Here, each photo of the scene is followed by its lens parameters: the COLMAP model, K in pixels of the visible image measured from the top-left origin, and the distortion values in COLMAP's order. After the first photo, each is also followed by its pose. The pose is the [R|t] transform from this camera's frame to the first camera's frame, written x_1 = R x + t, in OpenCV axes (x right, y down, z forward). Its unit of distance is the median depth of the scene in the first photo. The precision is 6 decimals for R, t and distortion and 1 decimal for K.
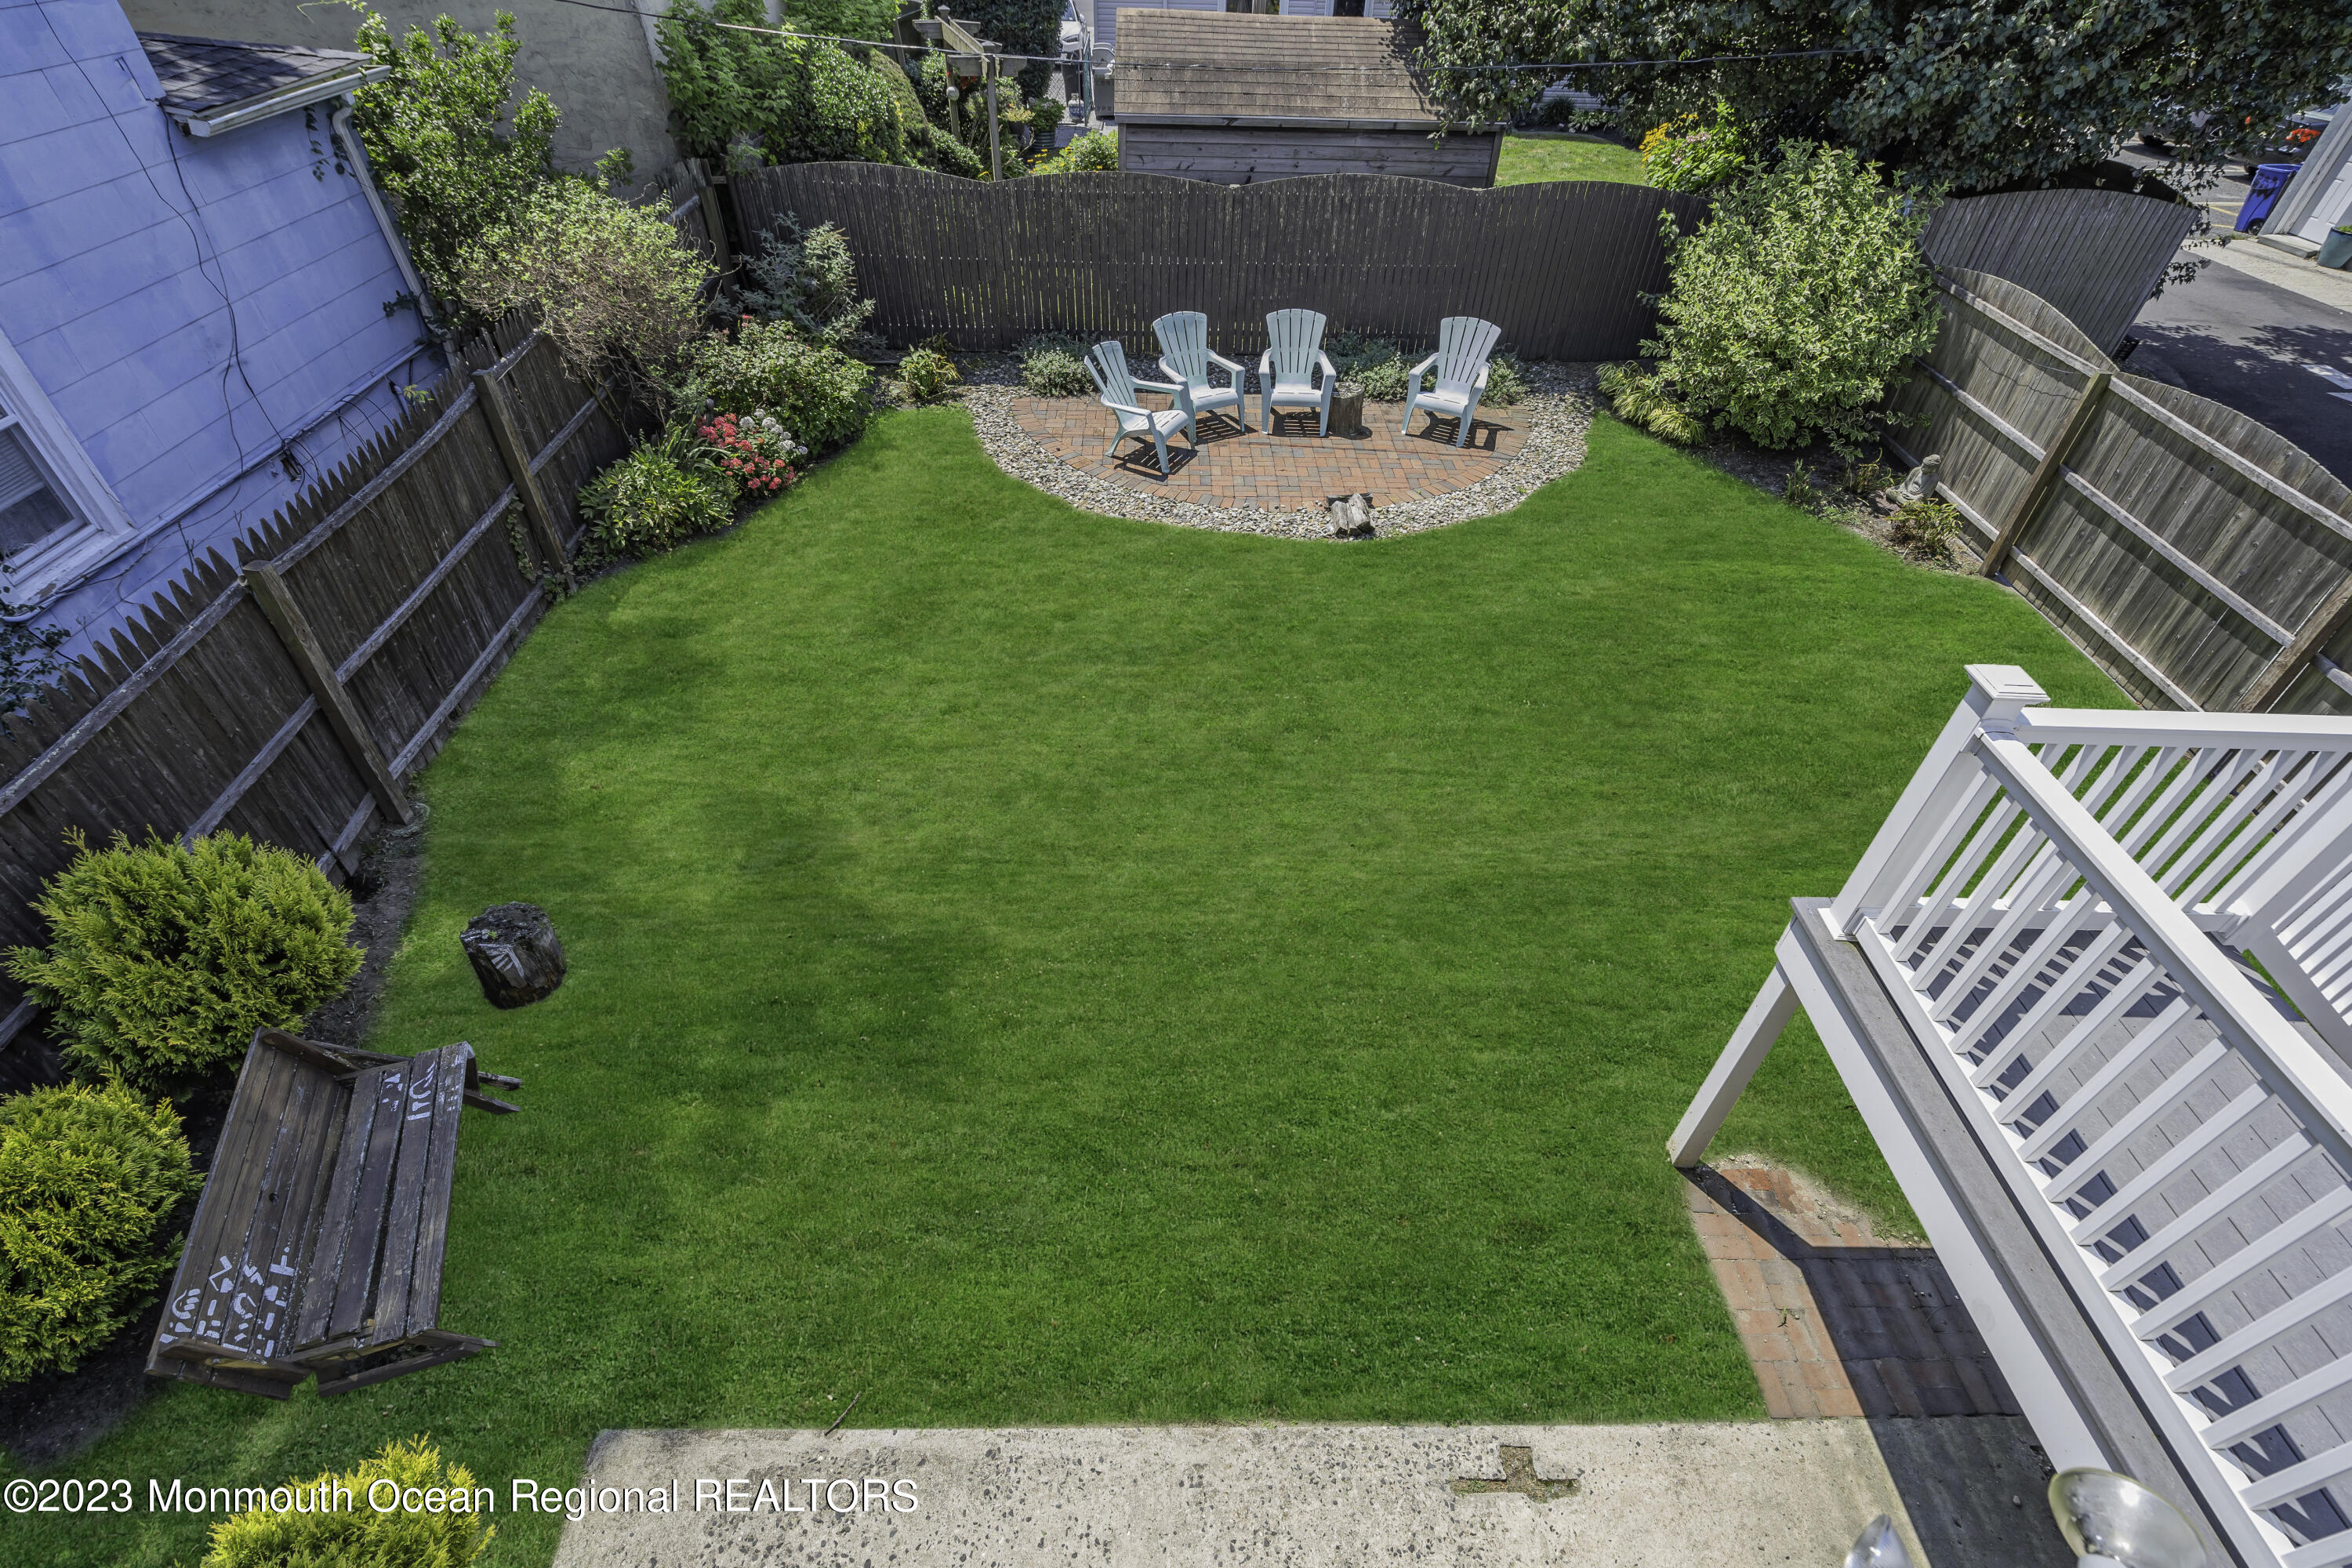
lens RADIAL K [[1091.5, 0, 1162.2], [0, 1091.5, 781.4], [0, 0, 1]] dist [0.000707, -0.000834]
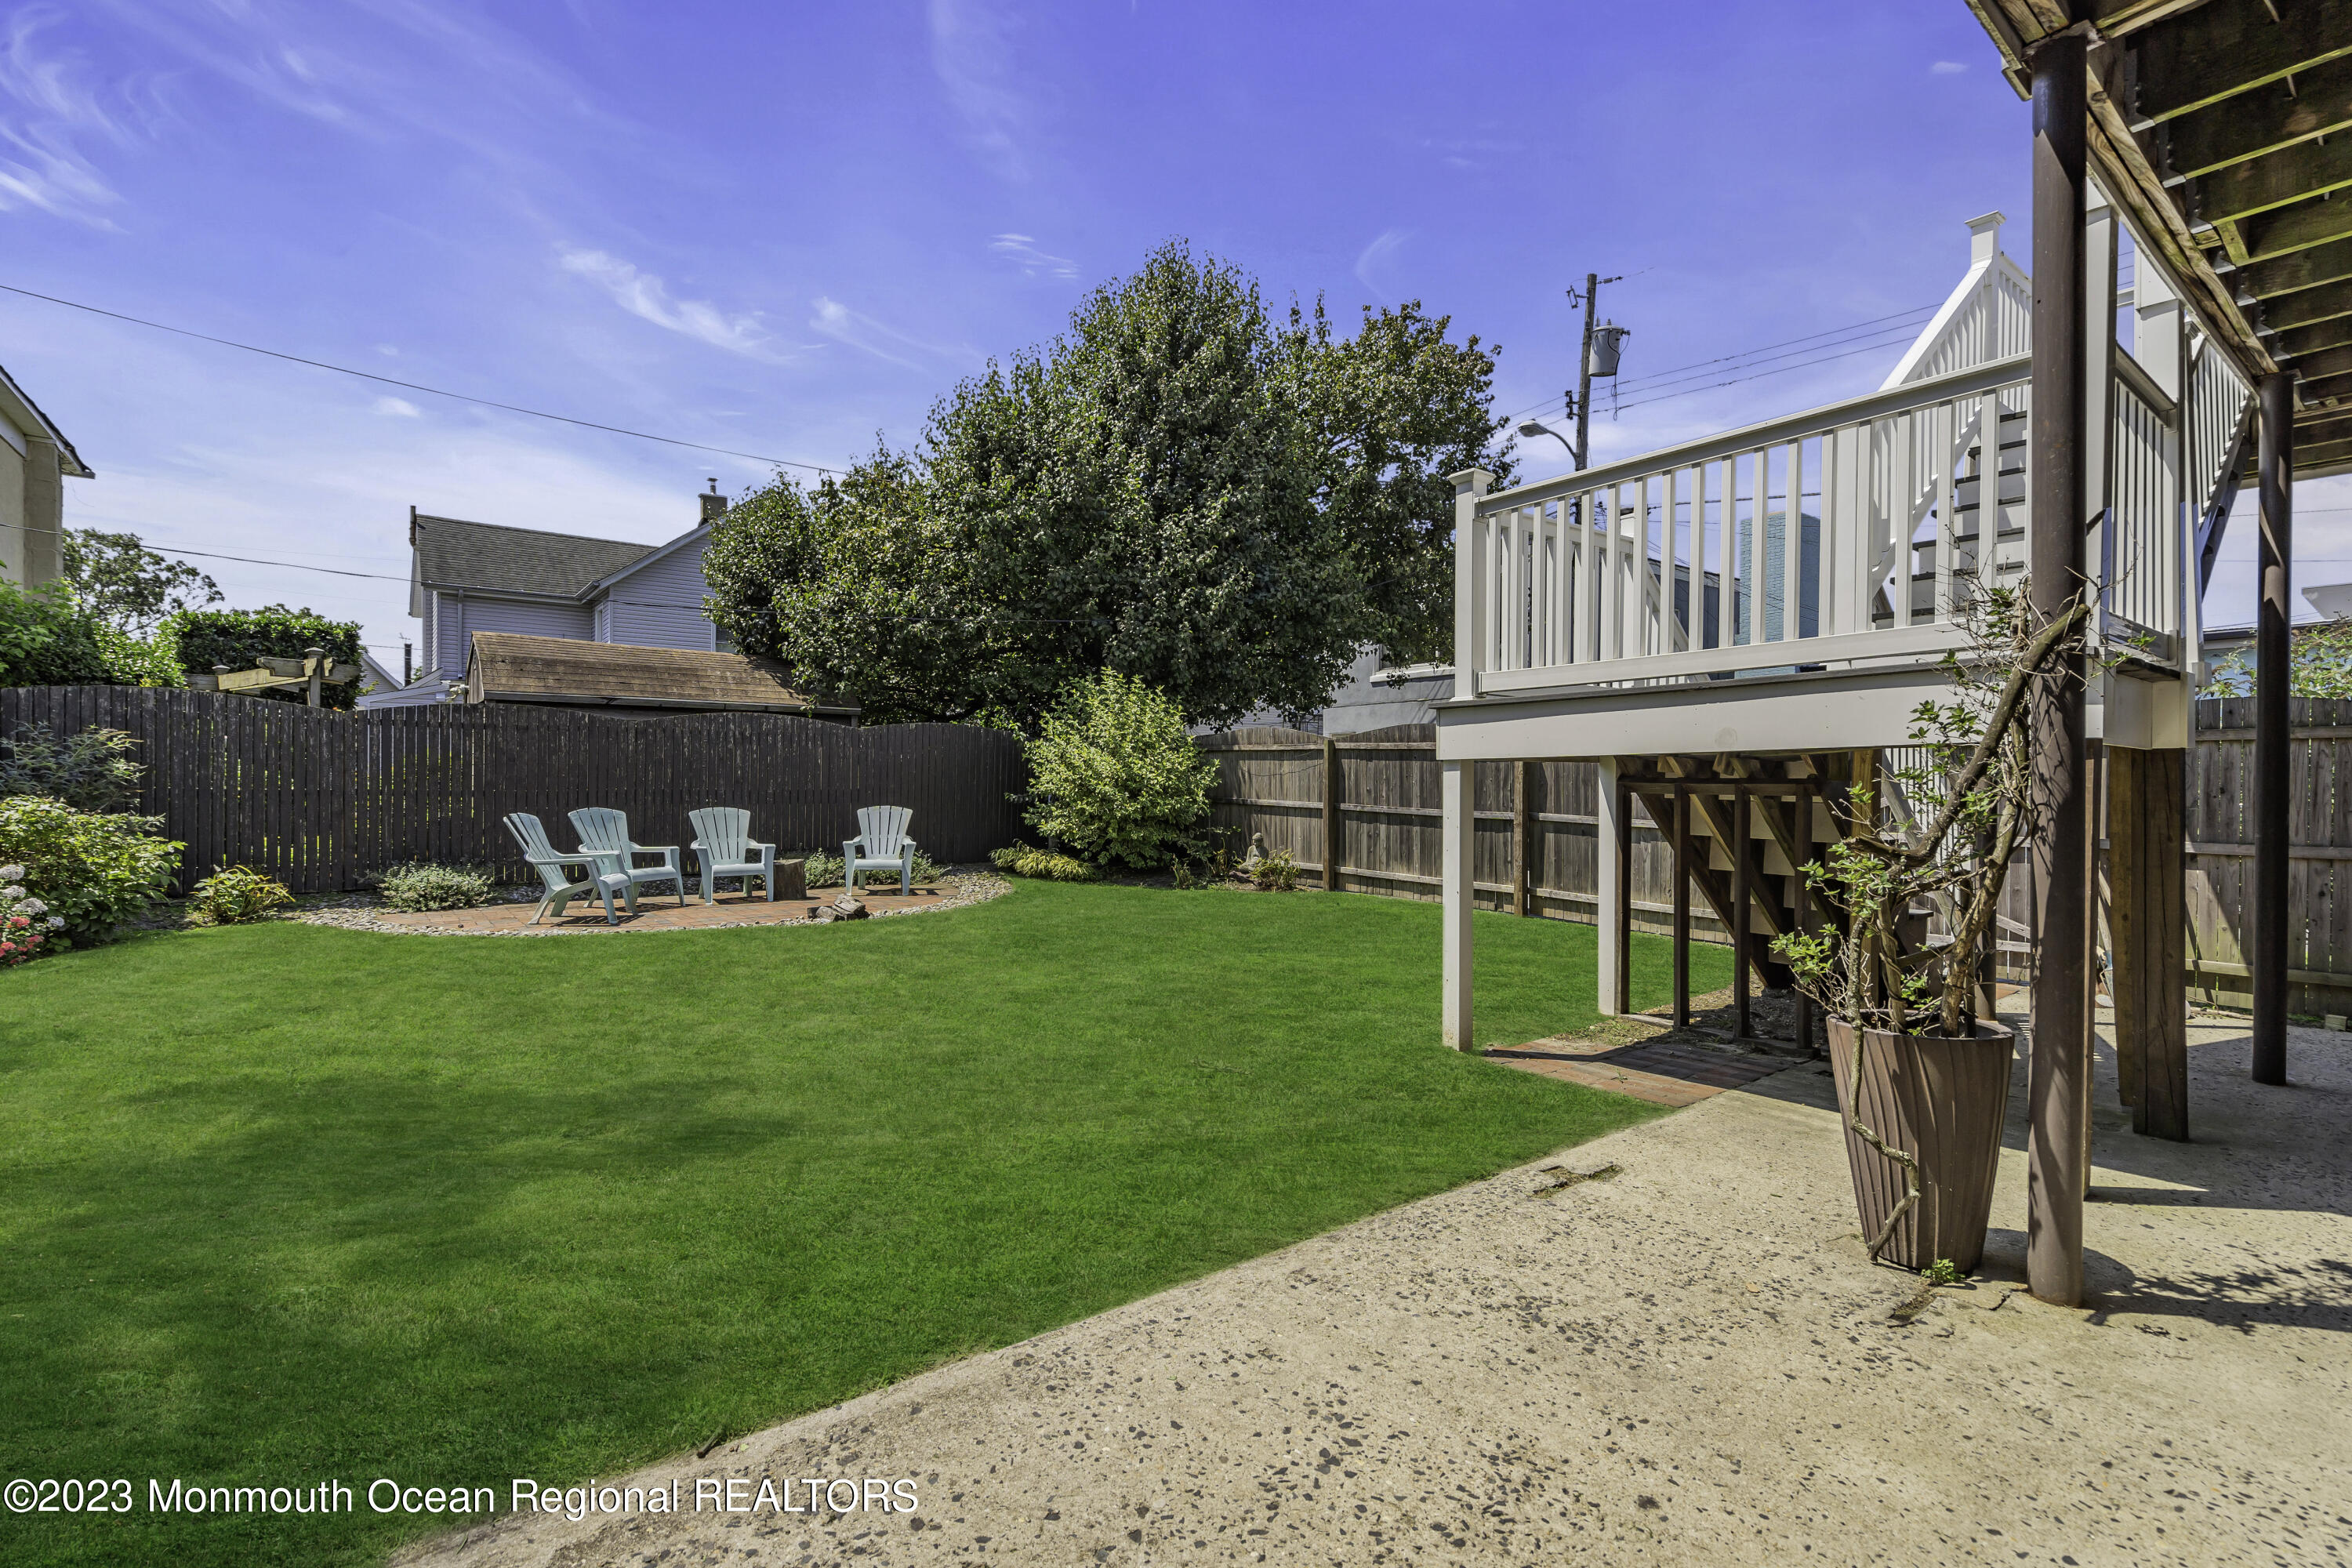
lens RADIAL K [[1091.5, 0, 1193.3], [0, 1091.5, 738.1], [0, 0, 1]] dist [0.000707, -0.000834]
pose [[0.789870, -0.000526, 0.613274, -0.190770], [0.413239, 0.739348, -0.531599, 0.312178], [-0.453143, 0.673323, 0.584206, 0.175608]]
